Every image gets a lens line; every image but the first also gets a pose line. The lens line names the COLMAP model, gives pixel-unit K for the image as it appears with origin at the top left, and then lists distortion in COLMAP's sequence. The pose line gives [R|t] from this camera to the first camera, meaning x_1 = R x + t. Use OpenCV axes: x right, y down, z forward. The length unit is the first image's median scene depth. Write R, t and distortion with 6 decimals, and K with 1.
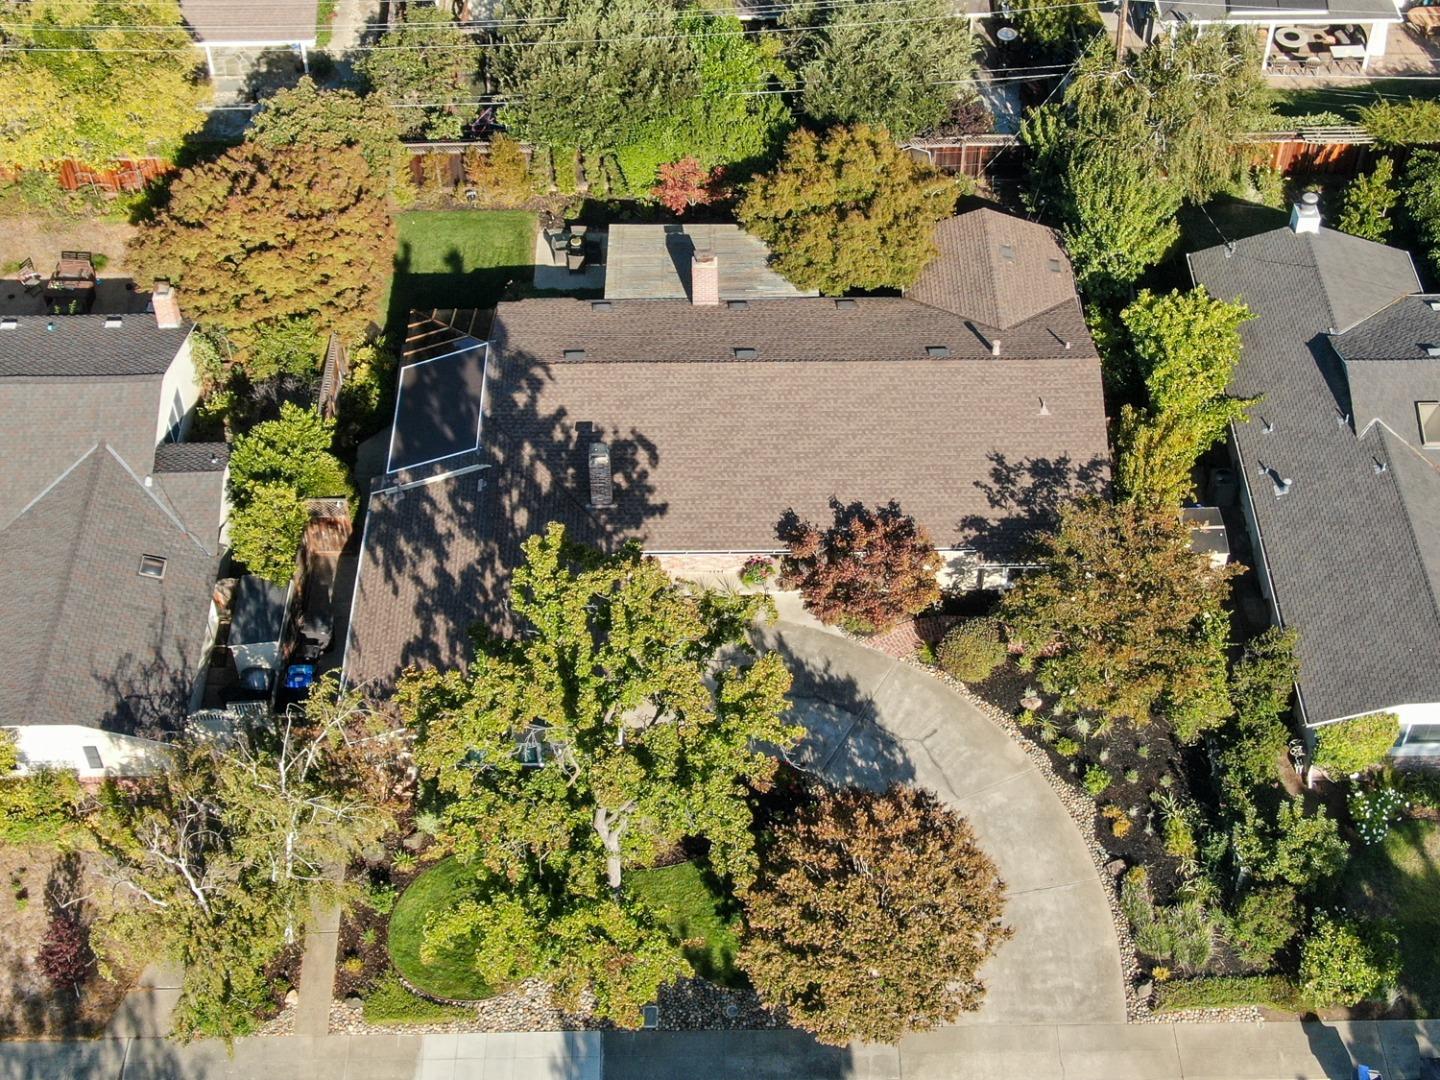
lens RADIAL K [[1973.2, 0, 720.0], [0, 1973.2, 540.0], [0, 0, 1]] dist [0.008452, 0.004340]
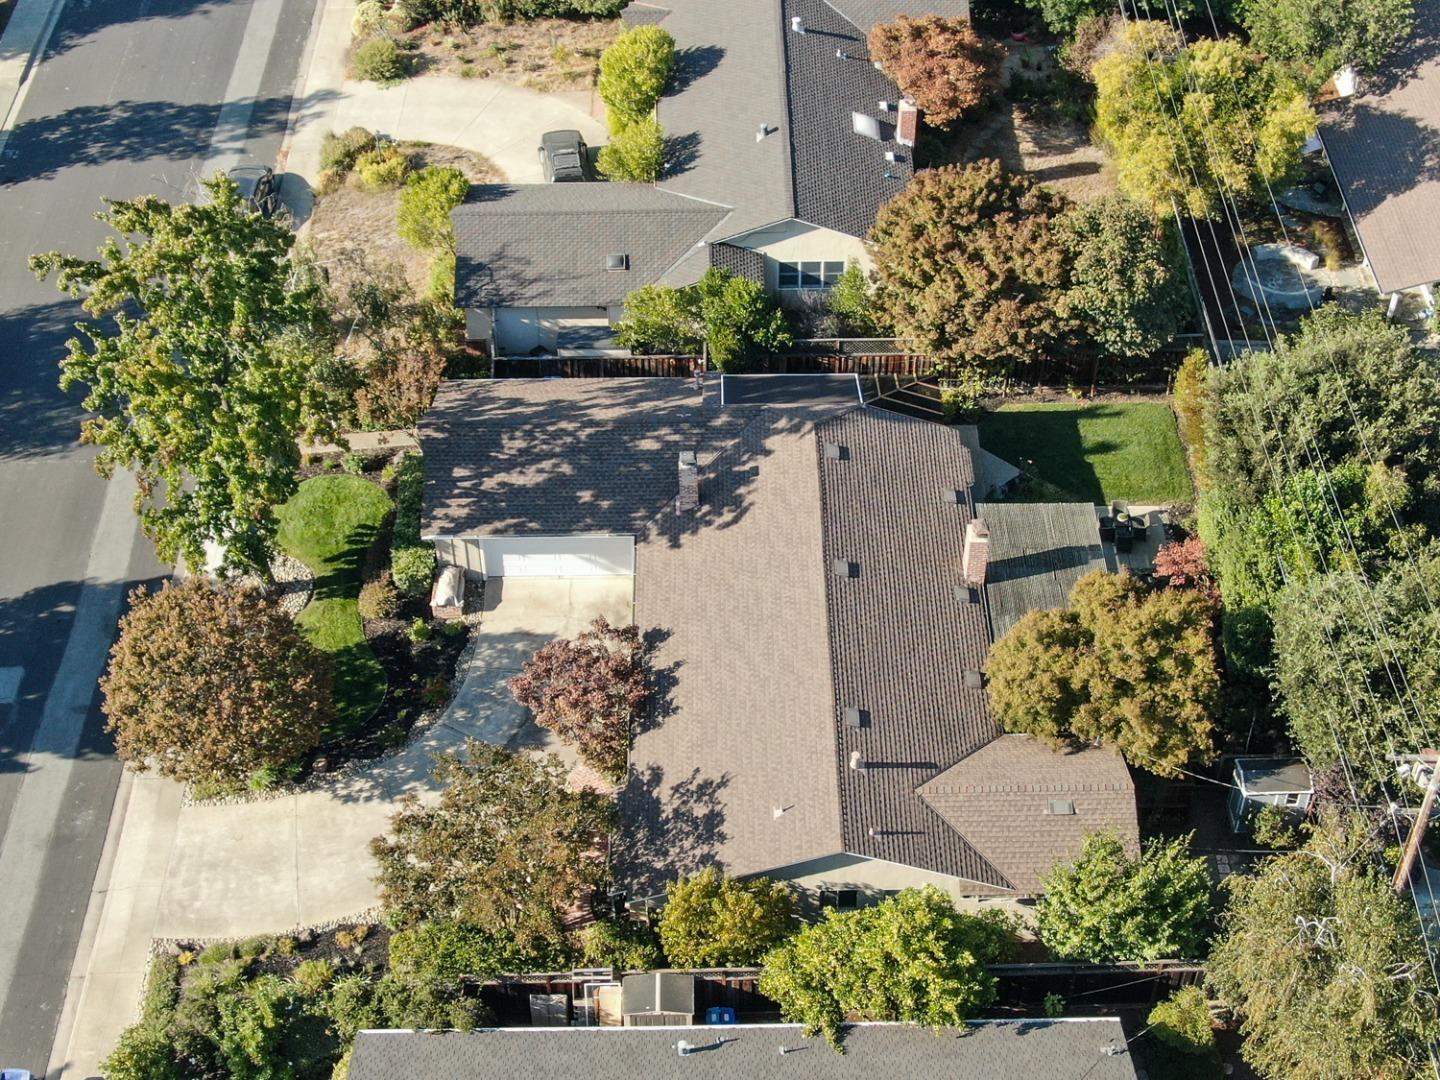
lens RADIAL K [[2165.8, 0, 720.0], [0, 2165.8, 540.0], [0, 0, 1]] dist [-0.217016, -0.003496]
pose [[0.002111, 0.700359, -0.713788, 0.793595], [-0.742947, 0.478872, 0.467666, -0.575242], [0.669347, 0.529319, 0.521341, 0.408382]]
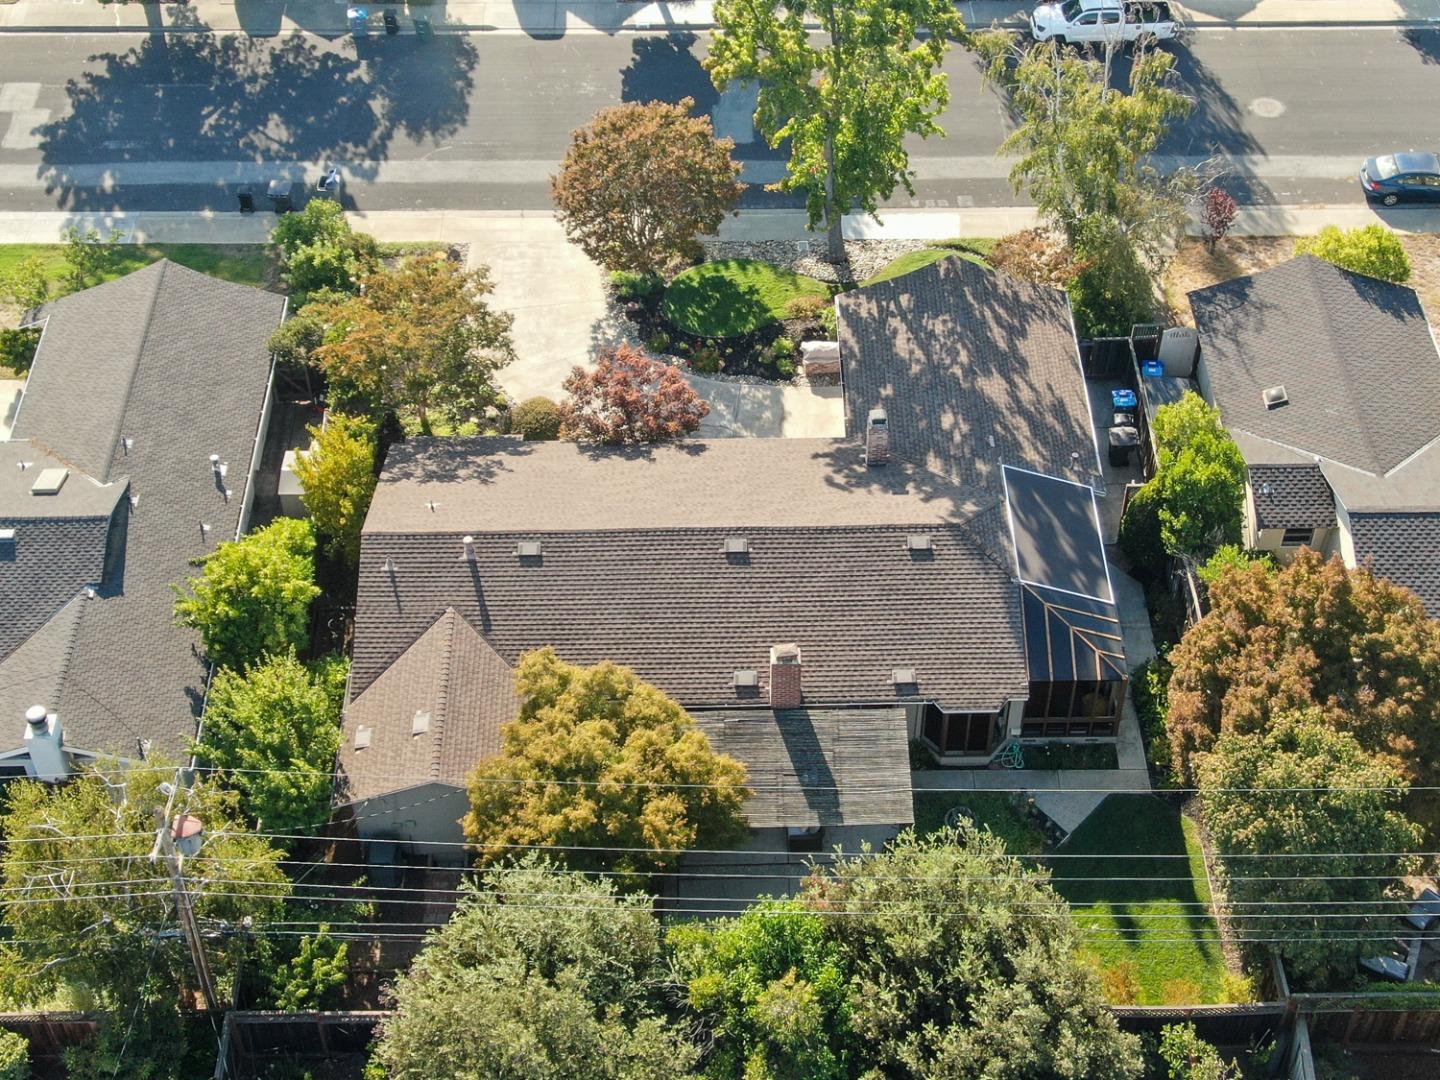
lens RADIAL K [[1973.2, 0, 720.0], [0, 1973.2, 540.0], [0, 0, 1]] dist [0.008452, 0.004340]
pose [[-0.999875, 0.013131, 0.008799, 0.013541], [0.007353, -0.106349, 0.994302, -1.057434], [0.013992, 0.994242, 0.106239, 0.928969]]
